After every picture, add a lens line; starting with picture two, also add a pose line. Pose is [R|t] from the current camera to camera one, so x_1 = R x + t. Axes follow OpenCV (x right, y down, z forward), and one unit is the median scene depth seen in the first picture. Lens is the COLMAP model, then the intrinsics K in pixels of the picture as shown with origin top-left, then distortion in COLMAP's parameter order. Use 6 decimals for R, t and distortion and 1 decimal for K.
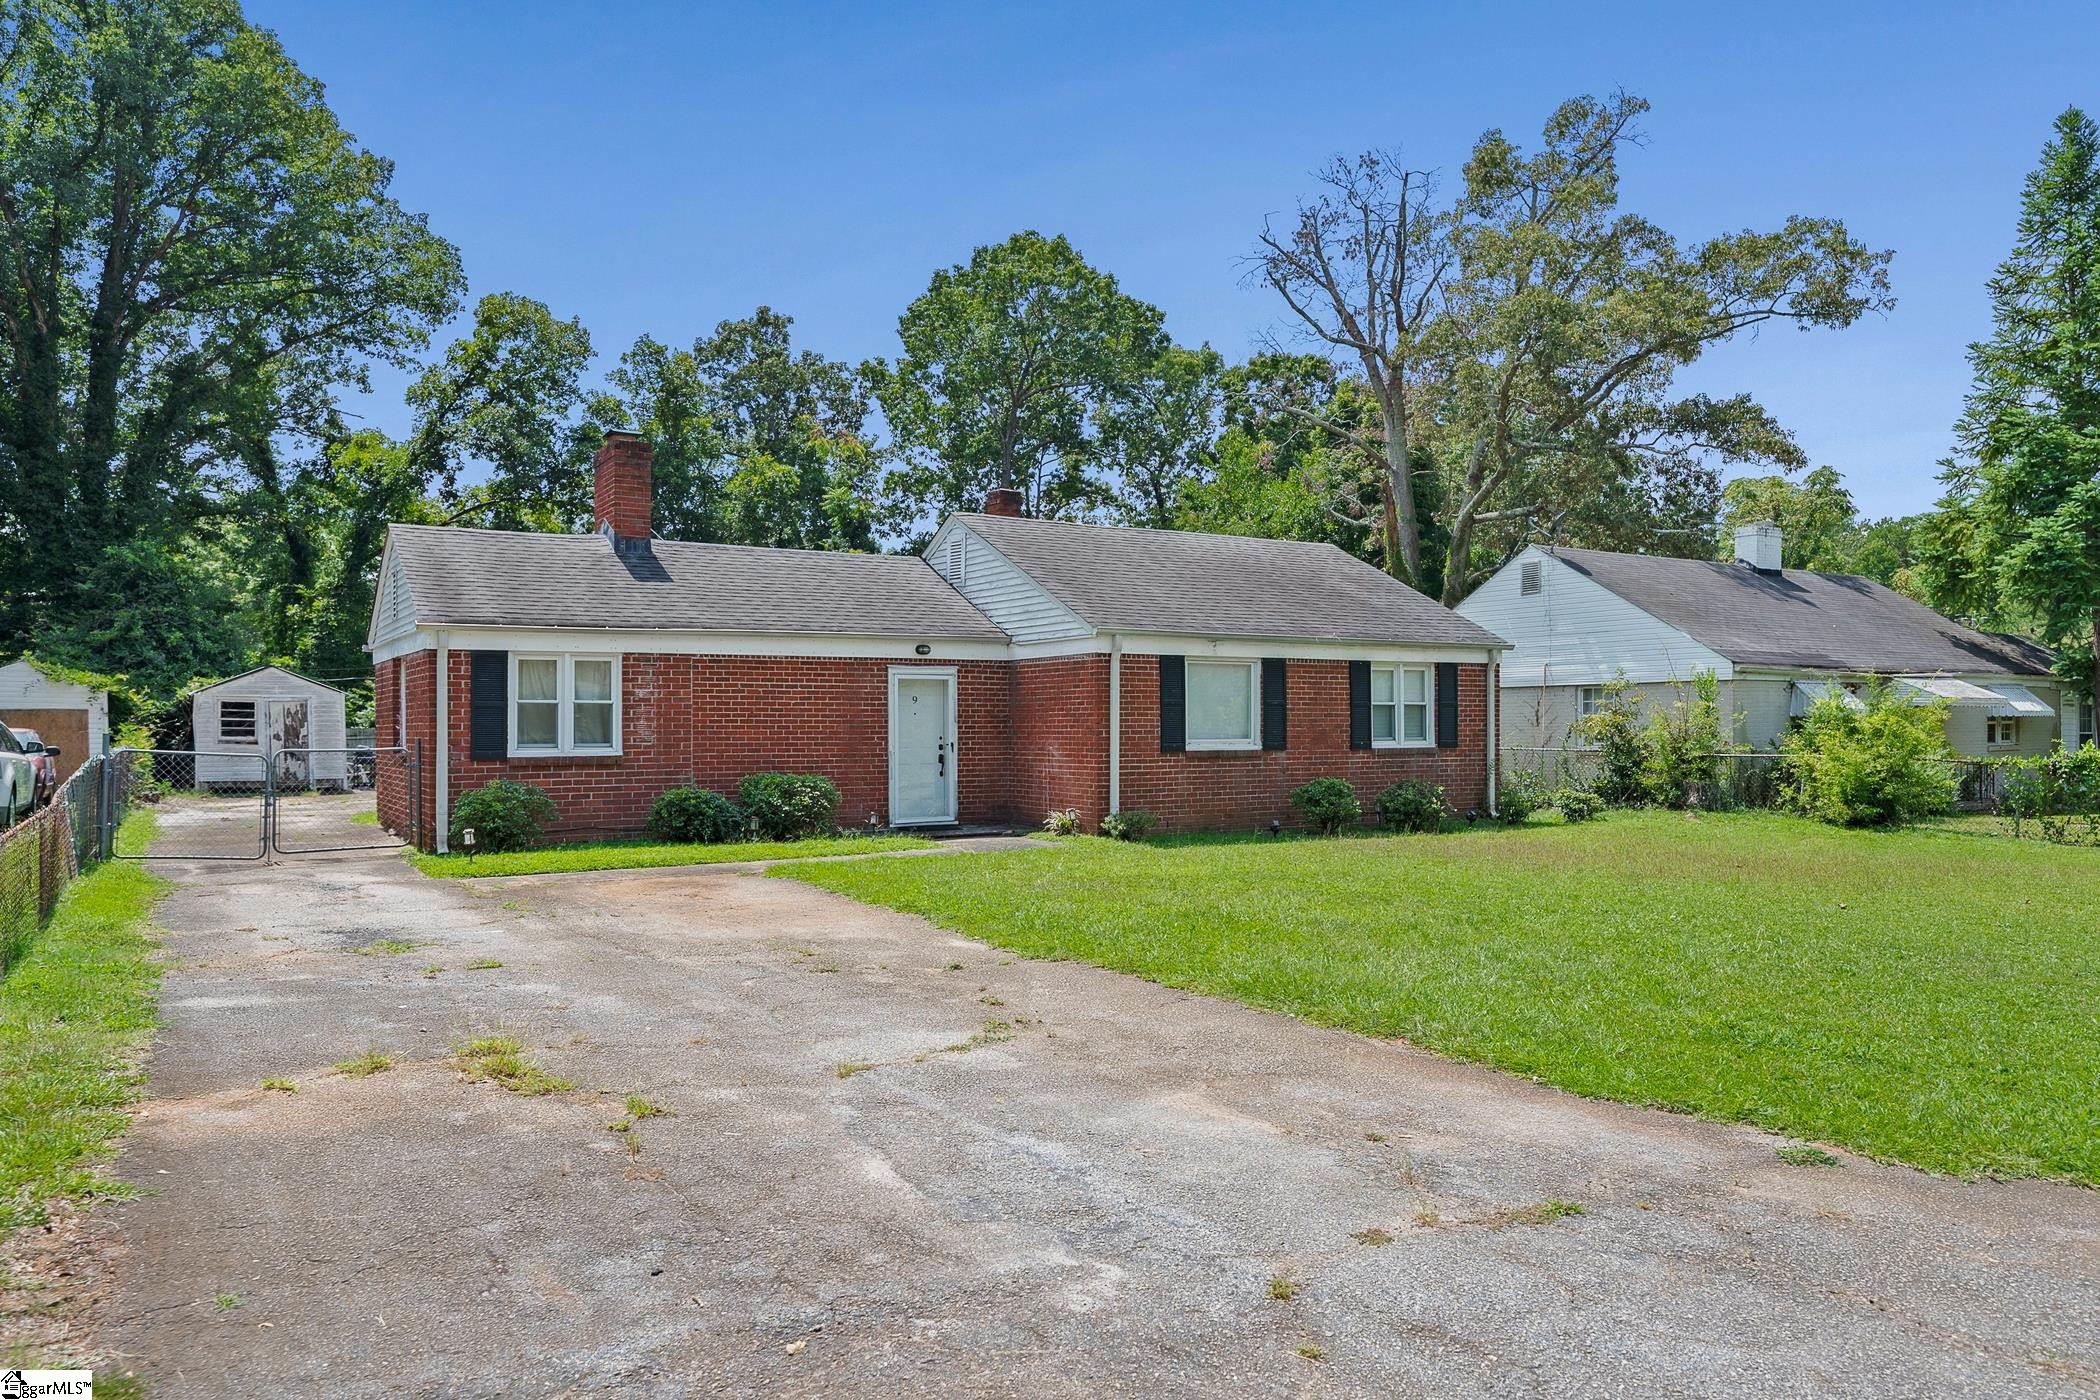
lens RADIAL K [[1390.0, 0, 1051.0], [0, 1390.0, 738.6], [0, 0, 1]] dist [0.001394, -0.009006]
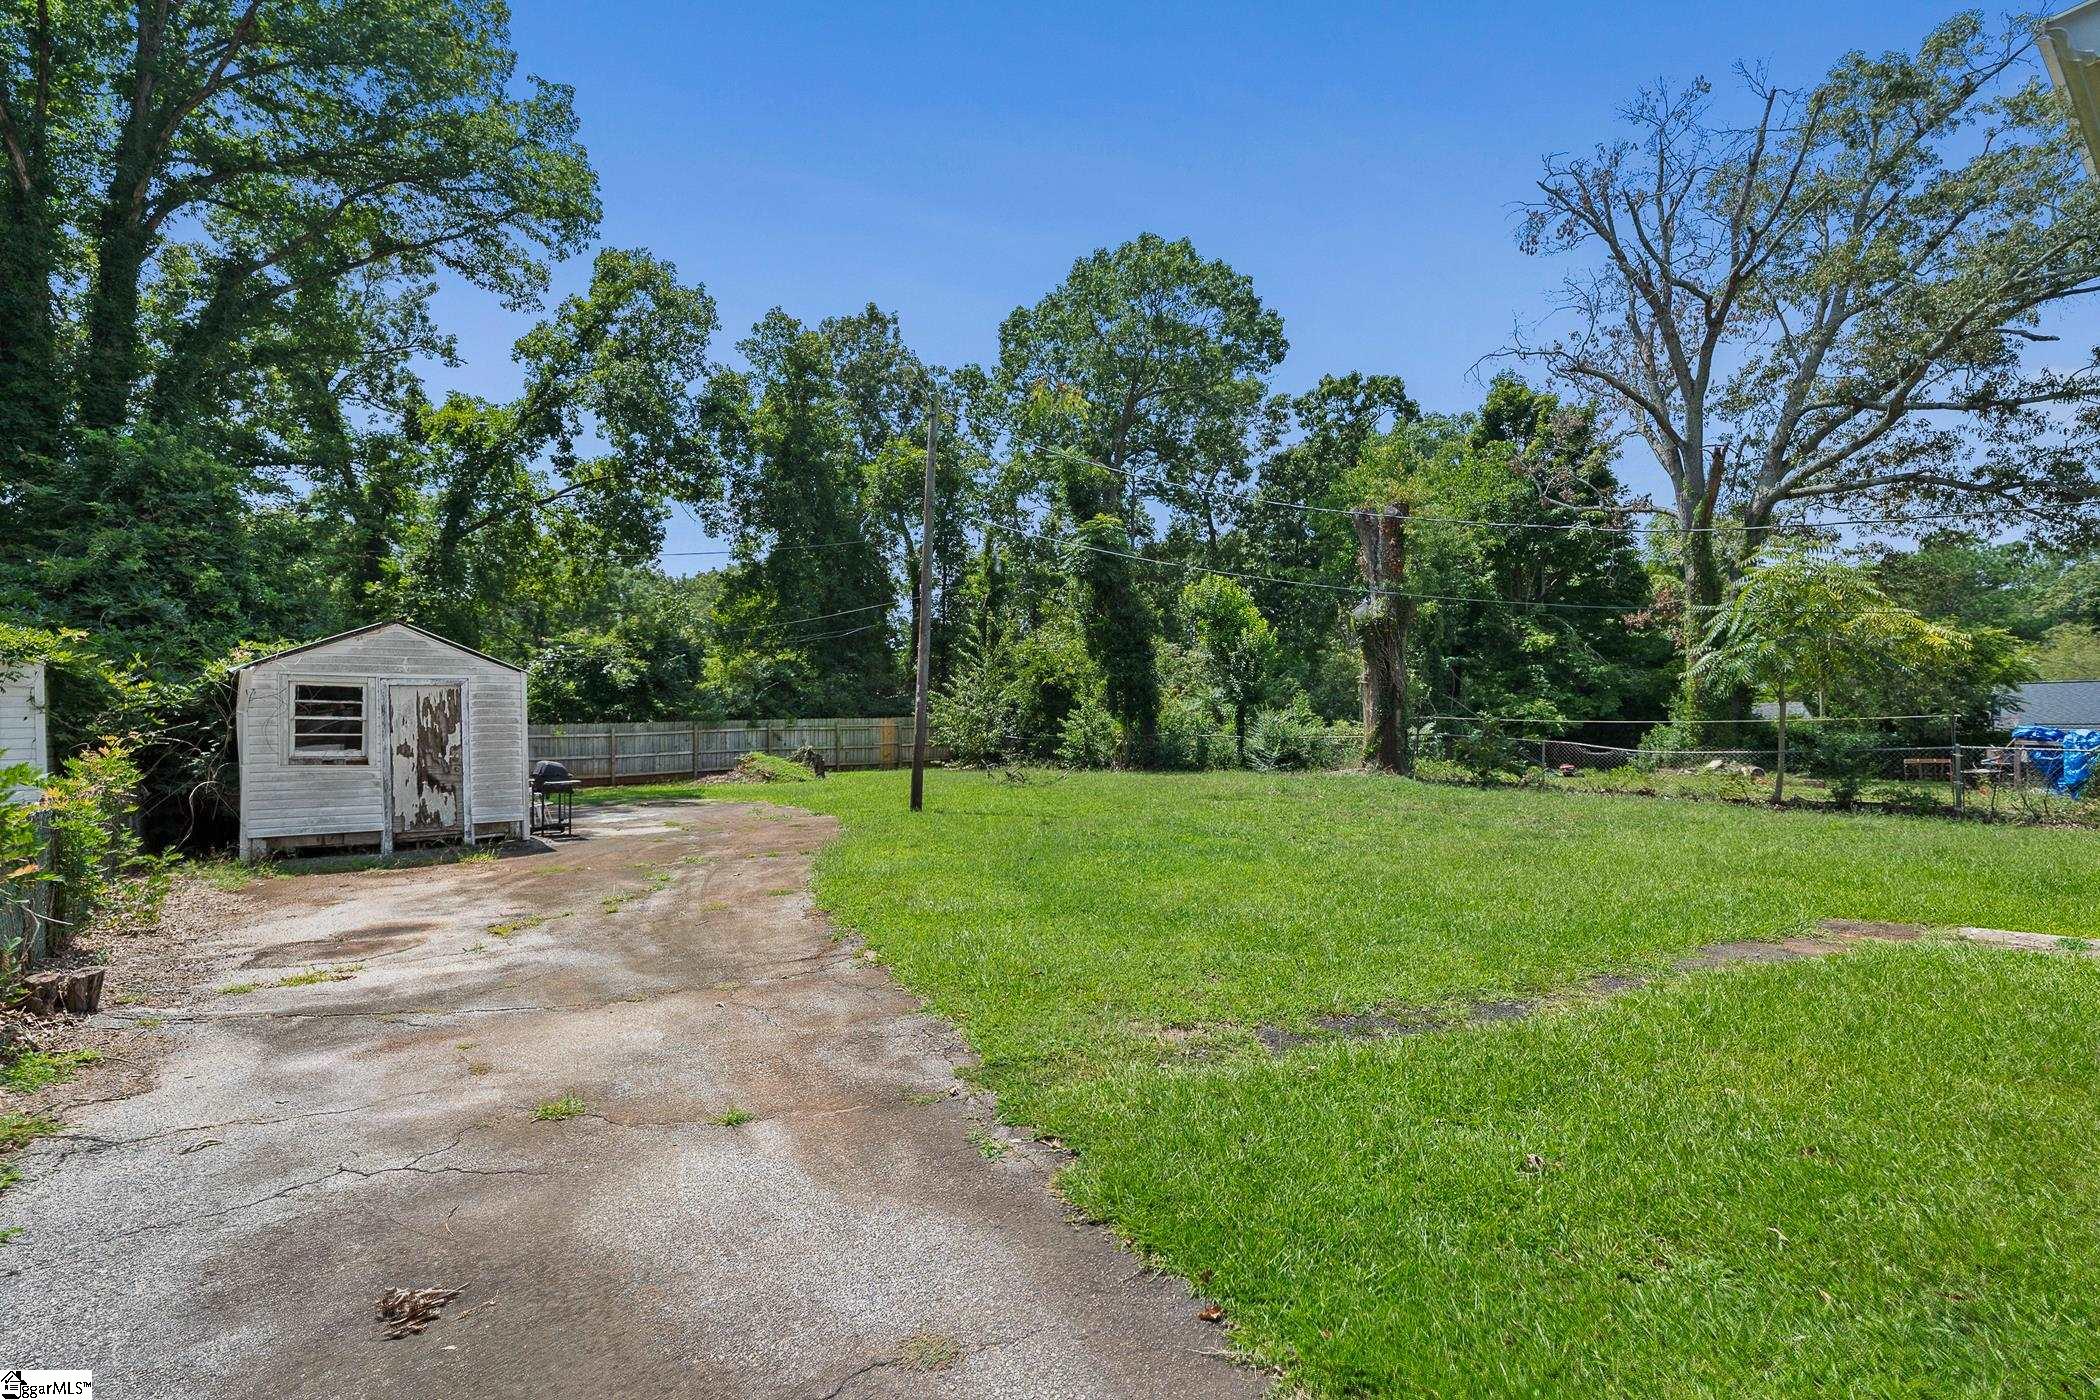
lens RADIAL K [[980.5, 0, 1047.2], [0, 980.5, 697.7], [0, 0, 1]] dist [-0.006204, 0.001048]
pose [[0.990997, -0.000708, 0.133879, -0.440064], [0.004546, 0.999587, -0.028365, -0.012136], [-0.133803, 0.028718, 0.990592, 0.717492]]
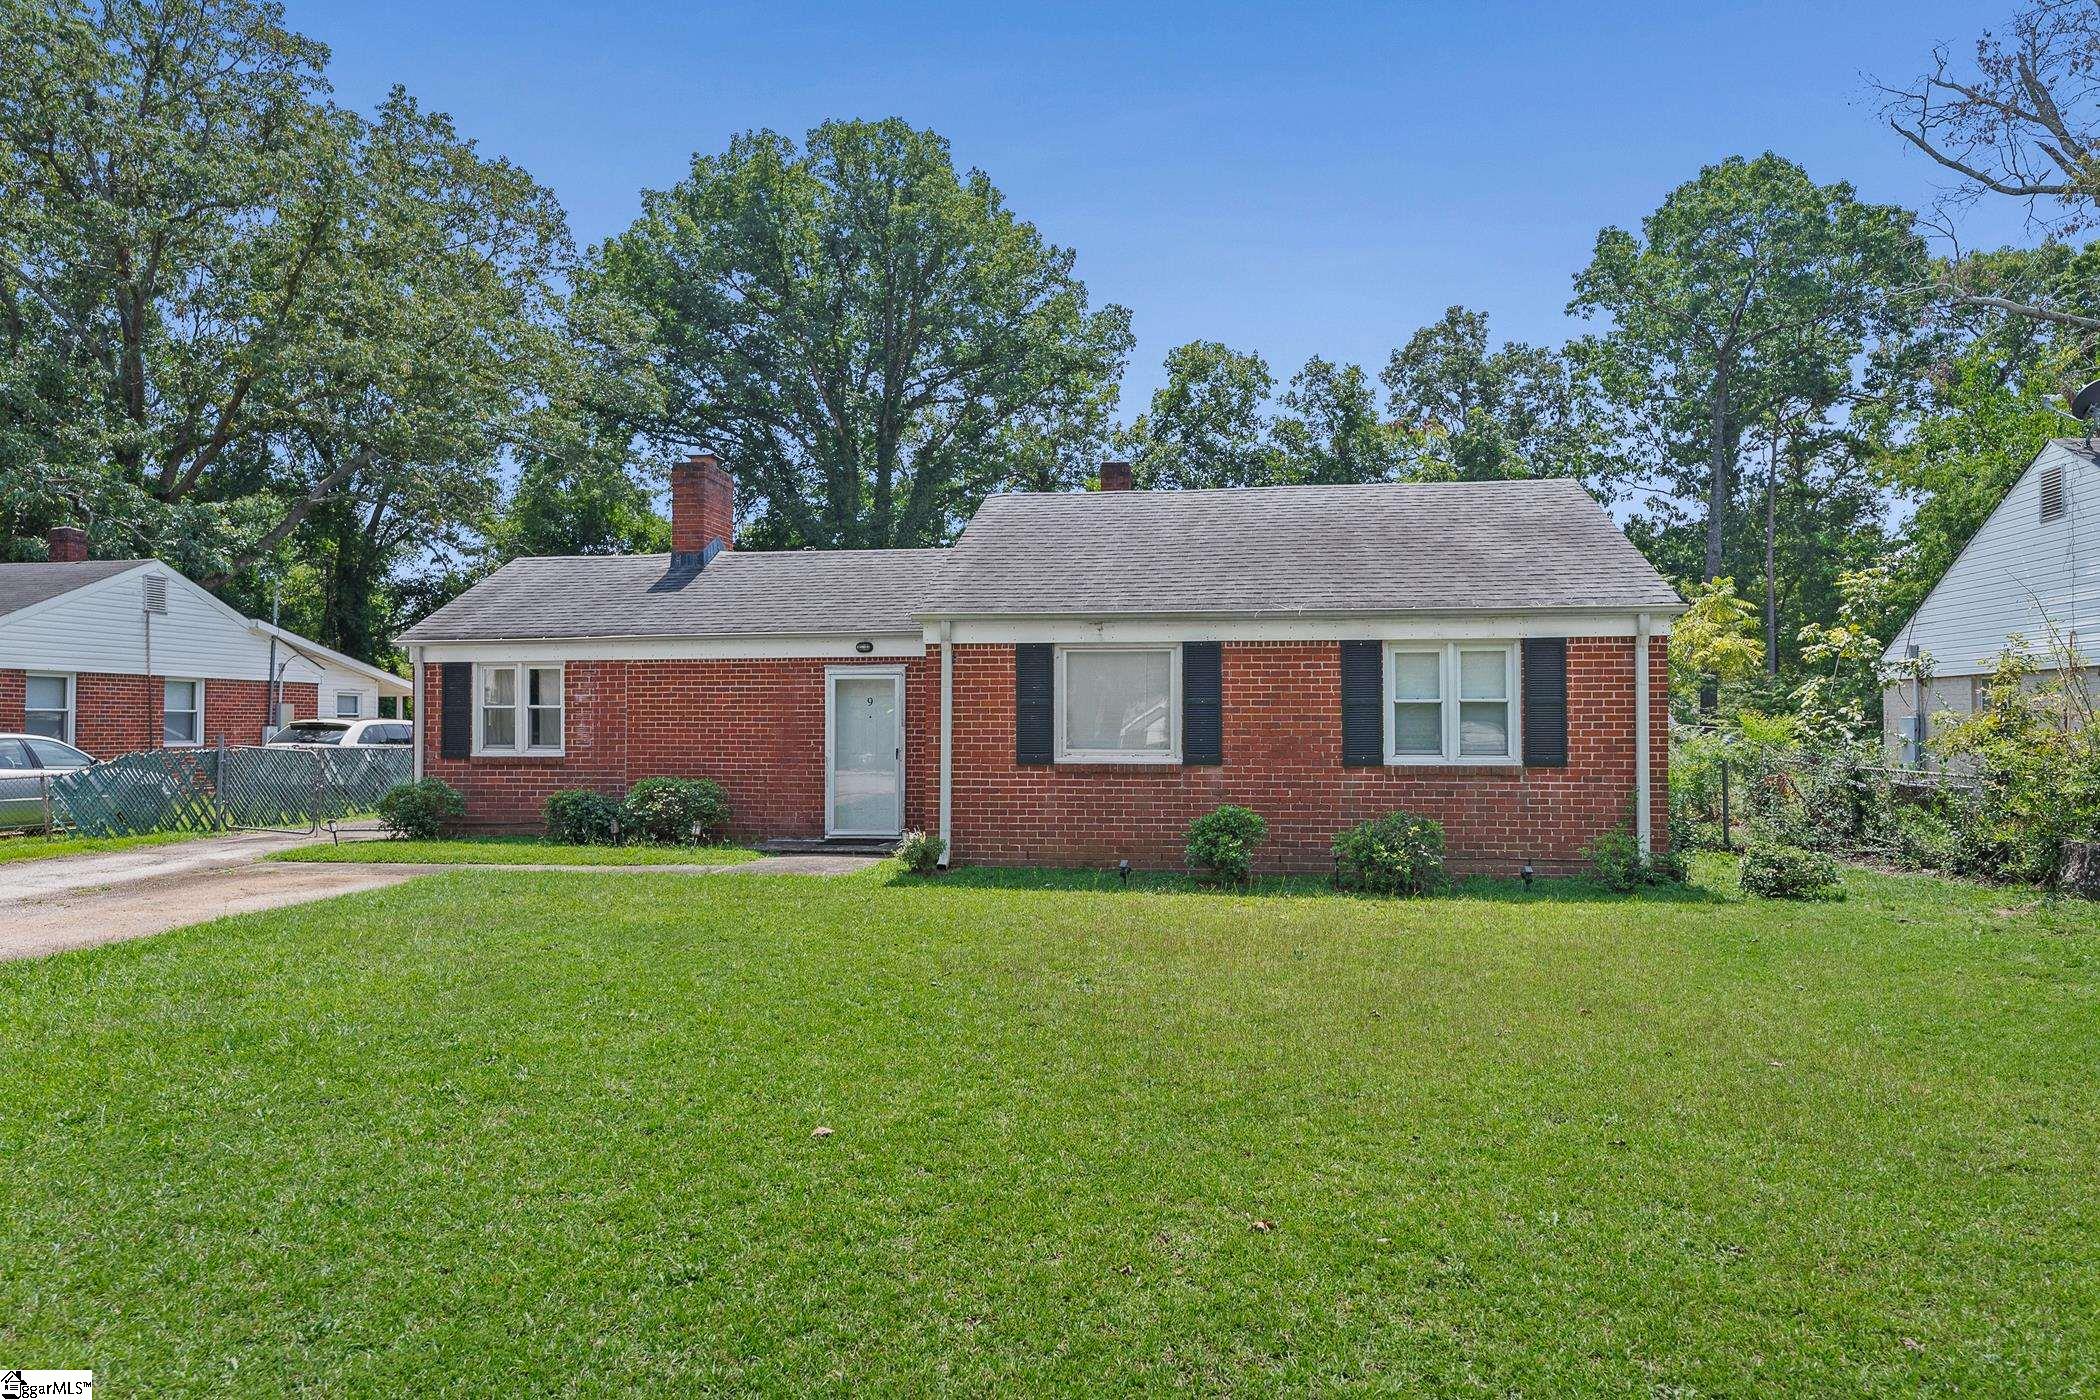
lens RADIAL K [[1275.8, 0, 1043.6], [0, 1275.8, 702.5], [0, 0, 1]] dist [-0.002571, 0.000794]
pose [[0.774155, -0.008386, -0.632940, 0.352392], [-0.008499, 0.999684, -0.023640, -0.005588], [0.632939, 0.023681, 0.773840, 0.278432]]
